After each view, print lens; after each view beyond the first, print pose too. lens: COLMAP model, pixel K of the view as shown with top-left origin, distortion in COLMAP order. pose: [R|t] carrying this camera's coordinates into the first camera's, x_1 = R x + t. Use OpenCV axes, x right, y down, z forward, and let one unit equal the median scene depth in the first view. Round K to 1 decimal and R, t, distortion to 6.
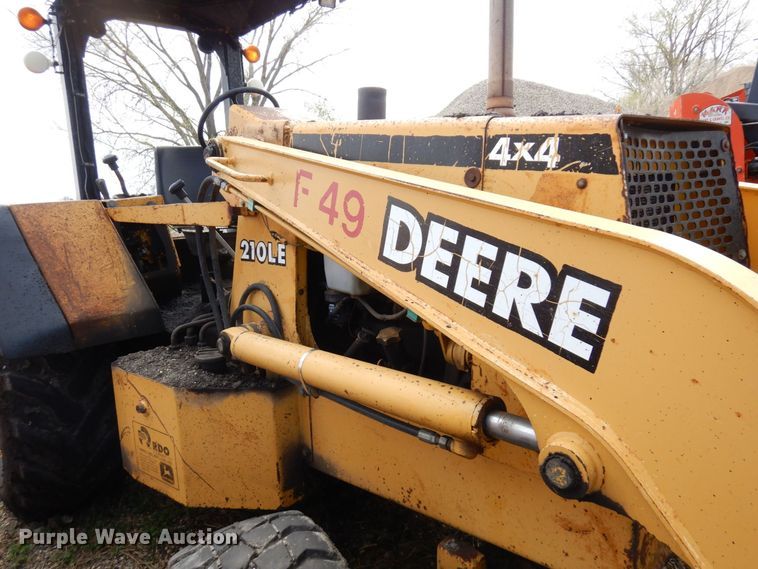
lens RADIAL K [[533.7, 0, 381.7], [0, 533.7, 280.1], [0, 0, 1]] dist [0.008677, -0.003920]
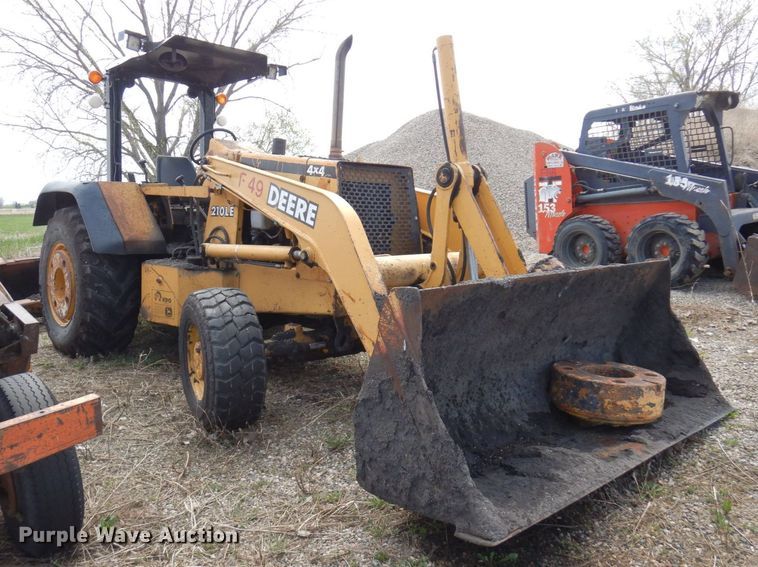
lens RADIAL K [[634.3, 0, 343.4], [0, 634.3, 284.6], [0, 0, 1]] dist [0.026694, -0.001309]
pose [[0.997562, 0.069654, -0.004384, 0.296705], [-0.069791, 0.995817, -0.058972, 0.369060], [0.000258, 0.059134, 0.998250, -1.556193]]
